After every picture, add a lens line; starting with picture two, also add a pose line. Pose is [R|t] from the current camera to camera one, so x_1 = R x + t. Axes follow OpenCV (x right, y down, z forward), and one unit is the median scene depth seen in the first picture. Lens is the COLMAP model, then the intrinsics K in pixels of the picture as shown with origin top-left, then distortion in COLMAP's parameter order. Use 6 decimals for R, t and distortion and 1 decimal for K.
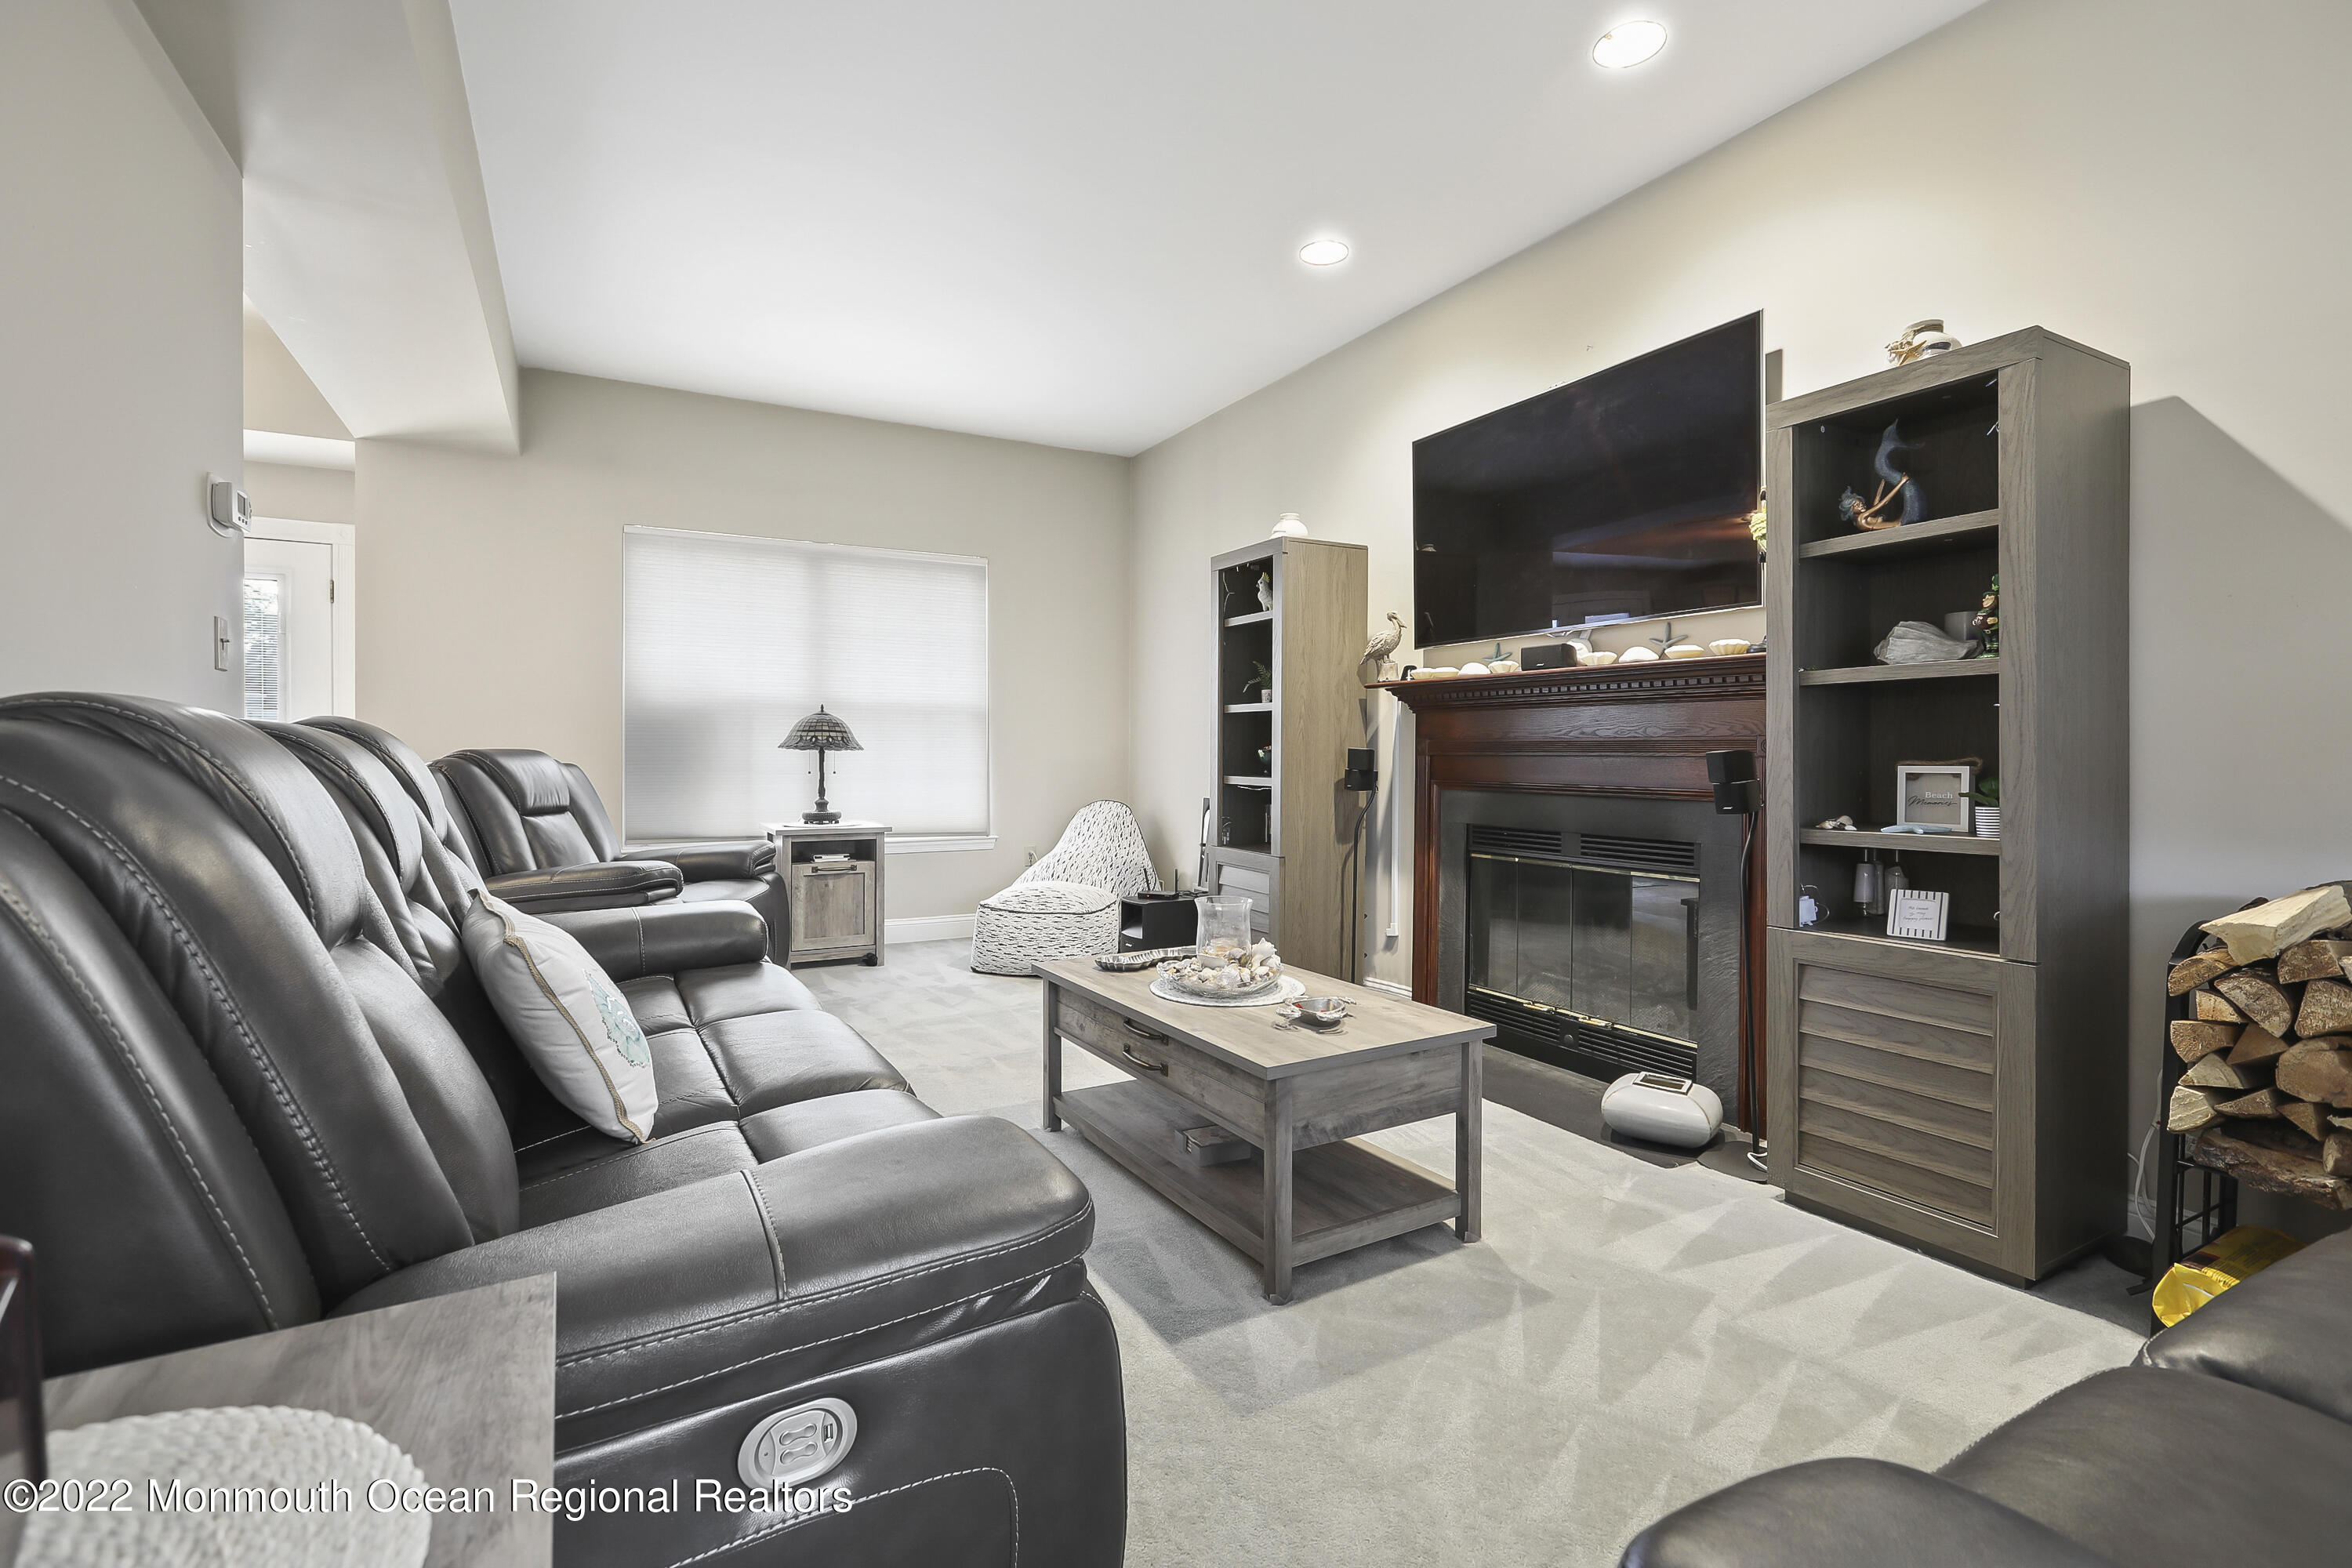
lens RADIAL K [[1061.7, 0, 1176.3], [0, 1061.7, 771.4], [0, 0, 1]] dist [-0.001194, 0.003149]
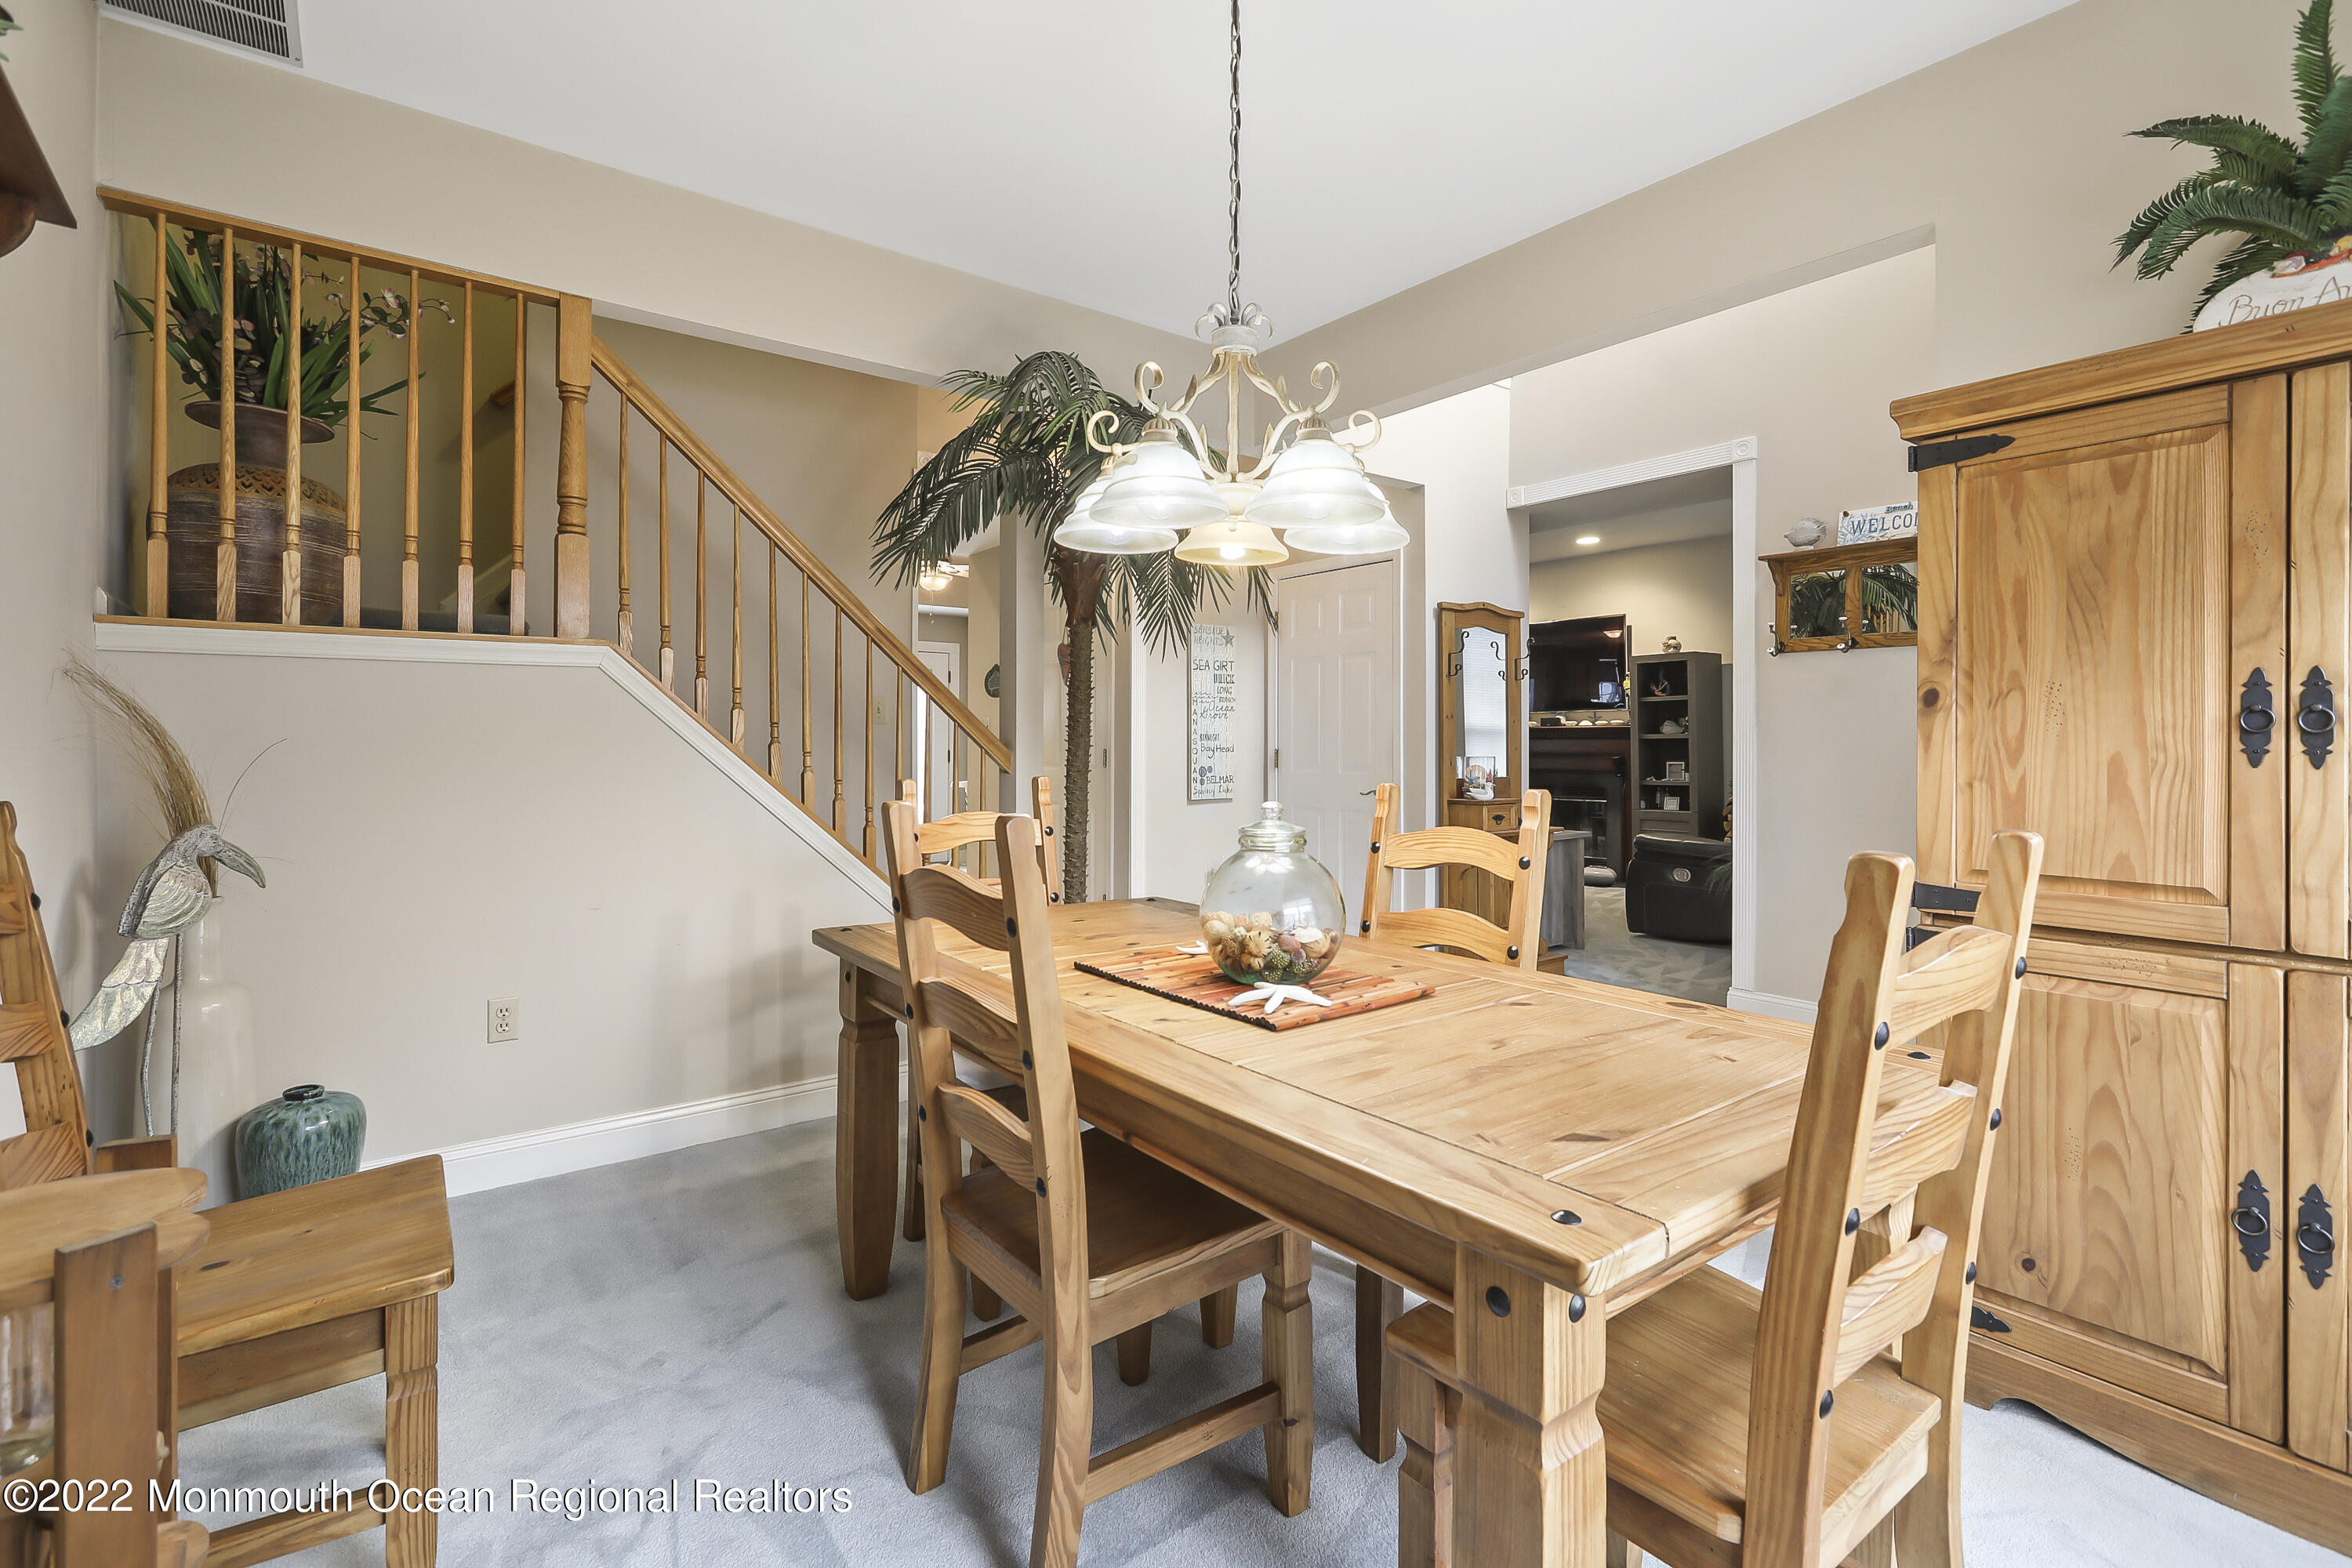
lens RADIAL K [[1061.7, 0, 1153.9], [0, 1061.7, 739.4], [0, 0, 1]] dist [-0.001194, 0.003149]
pose [[0.993445, 0.001977, 0.114296, -1.392998], [0.001372, 0.999572, -0.029211, 0.020789], [-0.114304, 0.029176, 0.993017, -2.274529]]
